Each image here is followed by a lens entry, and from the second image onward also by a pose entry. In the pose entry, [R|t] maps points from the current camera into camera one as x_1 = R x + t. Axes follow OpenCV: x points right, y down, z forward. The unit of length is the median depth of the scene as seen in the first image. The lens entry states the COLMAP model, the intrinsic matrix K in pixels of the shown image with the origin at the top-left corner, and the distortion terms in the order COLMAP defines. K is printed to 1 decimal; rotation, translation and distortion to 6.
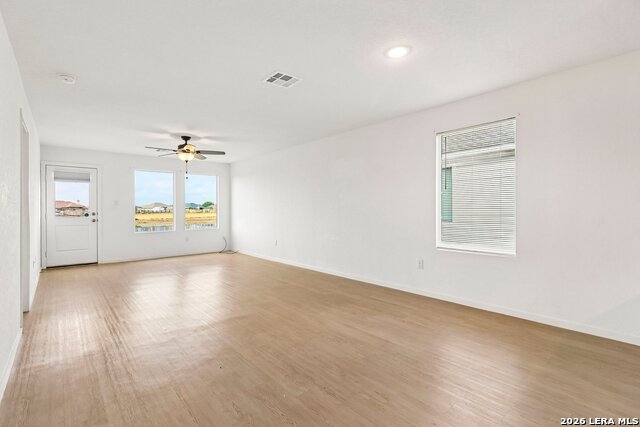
lens RADIAL K [[294.9, 0, 317.8], [0, 294.9, 211.3], [0, 0, 1]] dist [-0.001168, 0.000477]
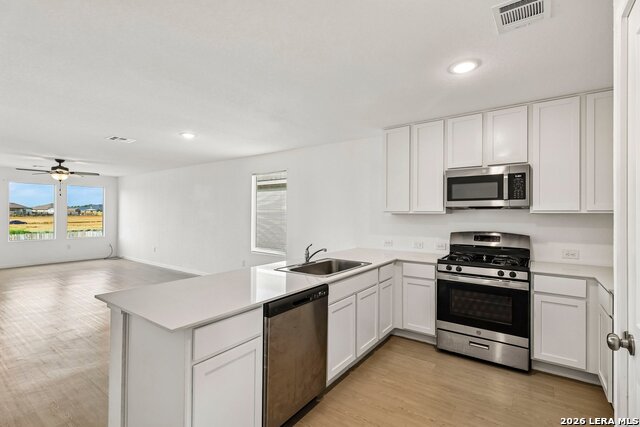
lens RADIAL K [[294.9, 0, 322.2], [0, 294.9, 213.3], [0, 0, 1]] dist [-0.001168, 0.000477]
pose [[0.972473, 0.012692, 0.232670, 0.246827], [-0.011438, 0.999912, -0.006738, -0.037558], [-0.232735, 0.003891, 0.972532, -0.314504]]
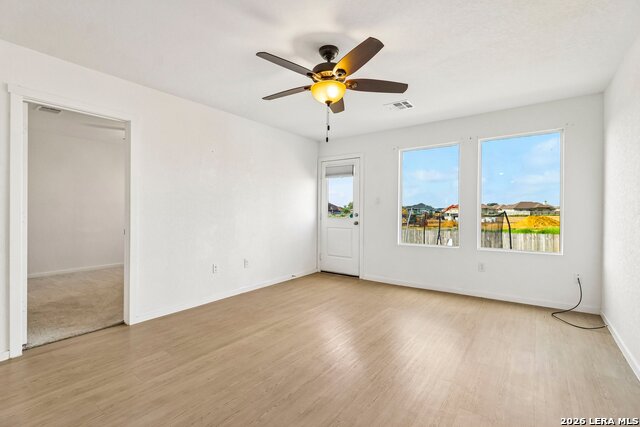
lens RADIAL K [[294.9, 0, 320.6], [0, 294.9, 214.1], [0, 0, 1]] dist [-0.001168, 0.000477]
pose [[0.220546, 0.015711, -0.975250, -0.005367], [-0.007483, 0.999868, 0.014416, -0.004264], [0.975348, 0.004118, 0.220635, 0.751279]]
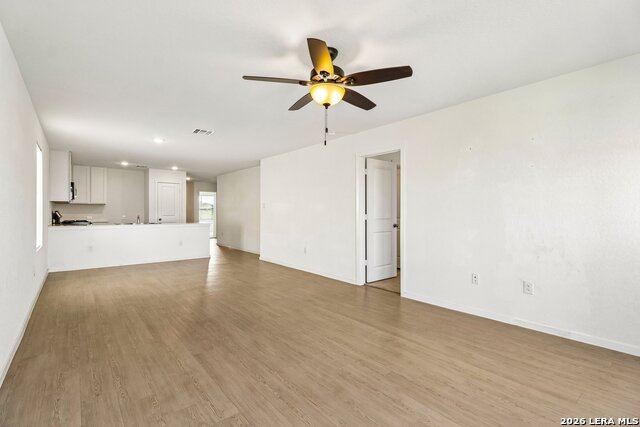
lens RADIAL K [[294.9, 0, 318.6], [0, 294.9, 214.5], [0, 0, 1]] dist [-0.001168, 0.000477]
pose [[-0.999270, 0.004304, 0.037967, -0.382325], [0.004556, 0.999968, 0.006557, -0.004212], [-0.037937, 0.006725, -0.999257, 1.228044]]
